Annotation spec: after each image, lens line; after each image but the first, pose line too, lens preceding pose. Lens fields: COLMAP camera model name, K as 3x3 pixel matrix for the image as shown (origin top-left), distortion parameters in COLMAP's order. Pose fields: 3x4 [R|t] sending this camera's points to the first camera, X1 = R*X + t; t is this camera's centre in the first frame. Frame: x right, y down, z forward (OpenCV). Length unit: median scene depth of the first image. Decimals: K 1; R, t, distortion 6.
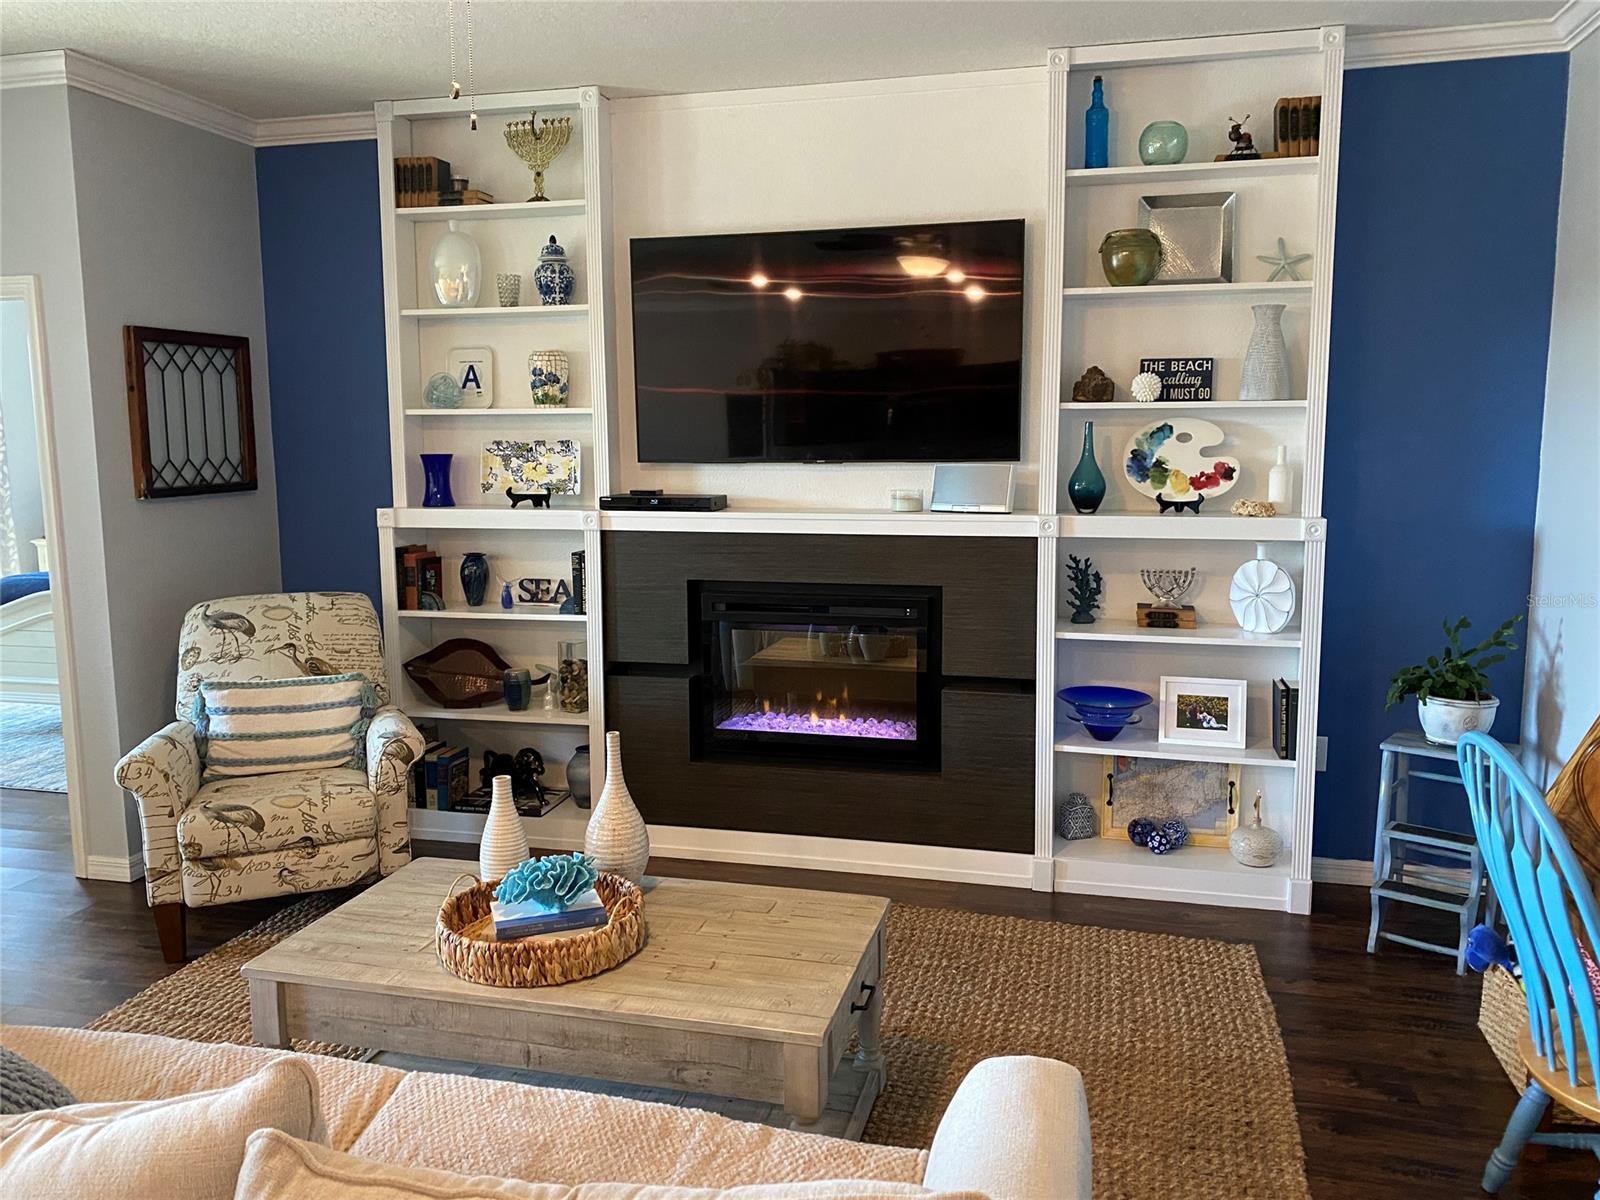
lens RADIAL K [[1210.5, 0, 813.7], [0, 1210.5, 592.4], [0, 0, 1]] dist [0.023040, -0.033865]
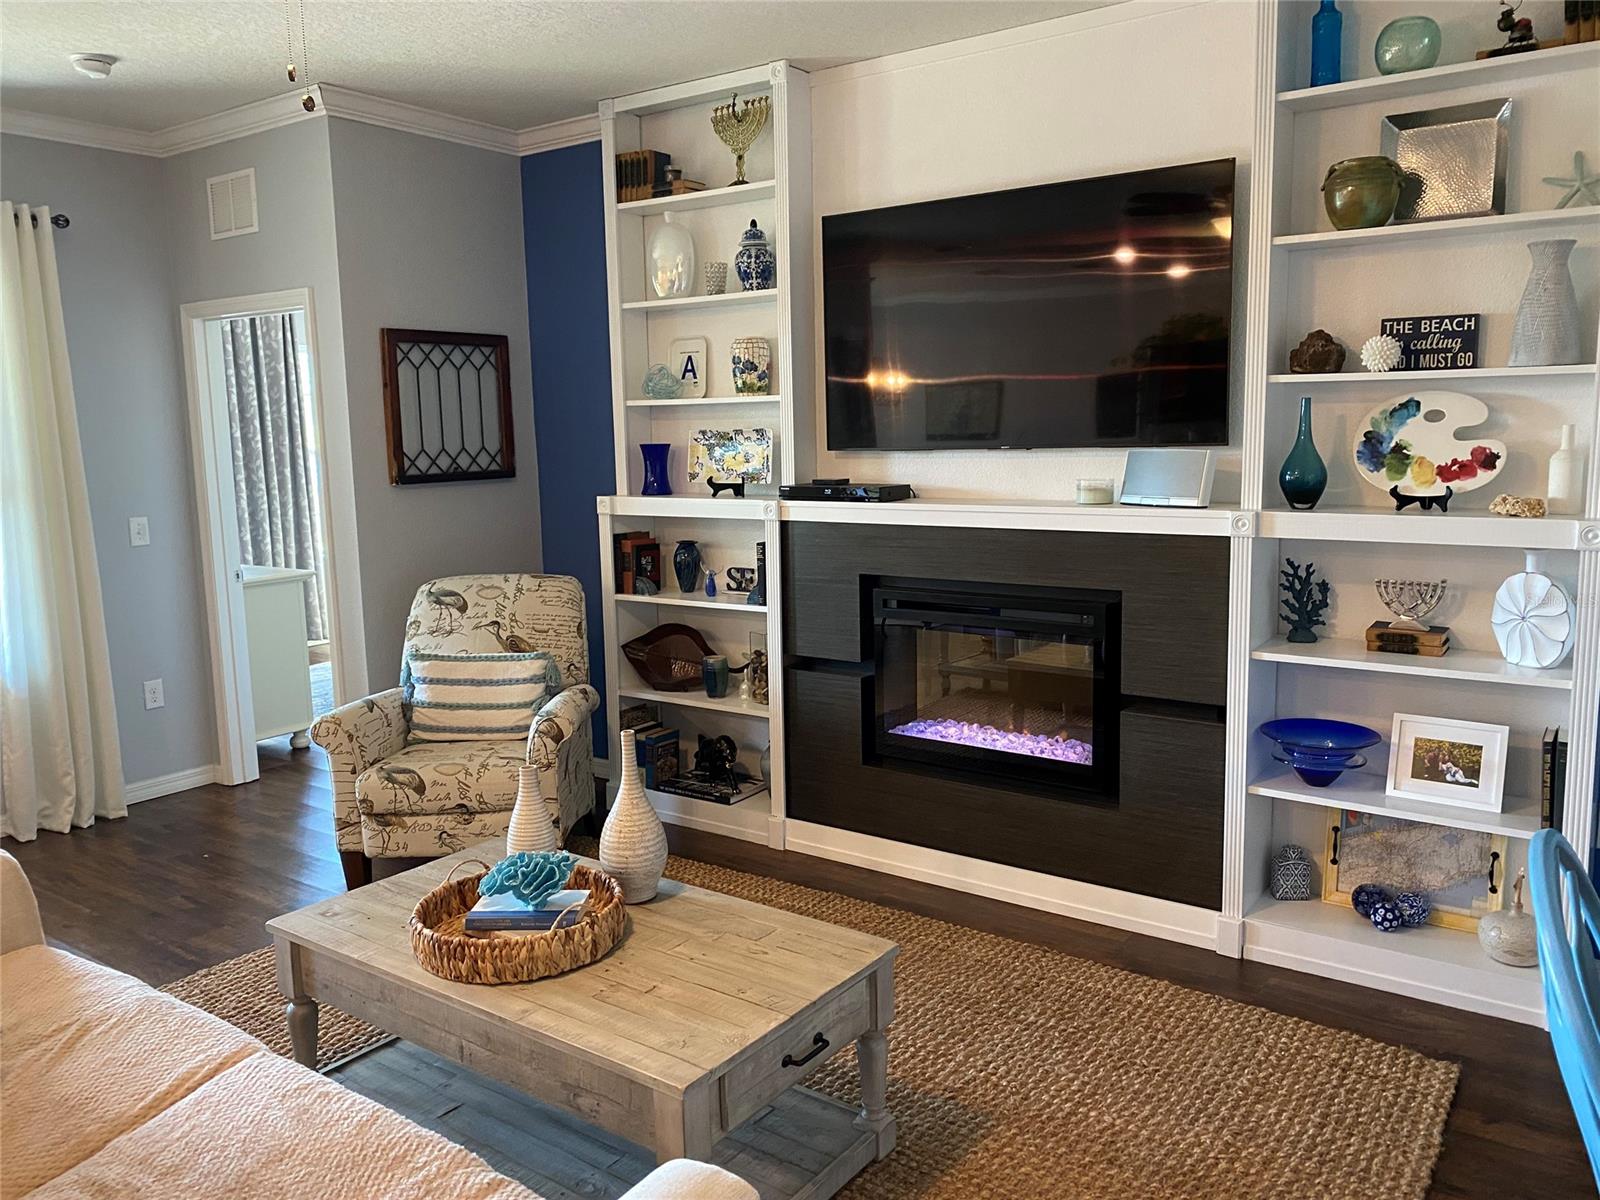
lens RADIAL K [[1210.5, 0, 801.1], [0, 1210.5, 603.5], [0, 0, 1]] dist [0.023040, -0.033865]
pose [[0.931513, 0.041877, -0.361290, 0.206192], [-0.035667, 0.999079, 0.023843, -0.008753], [0.361956, -0.009324, 0.932148, 0.104118]]
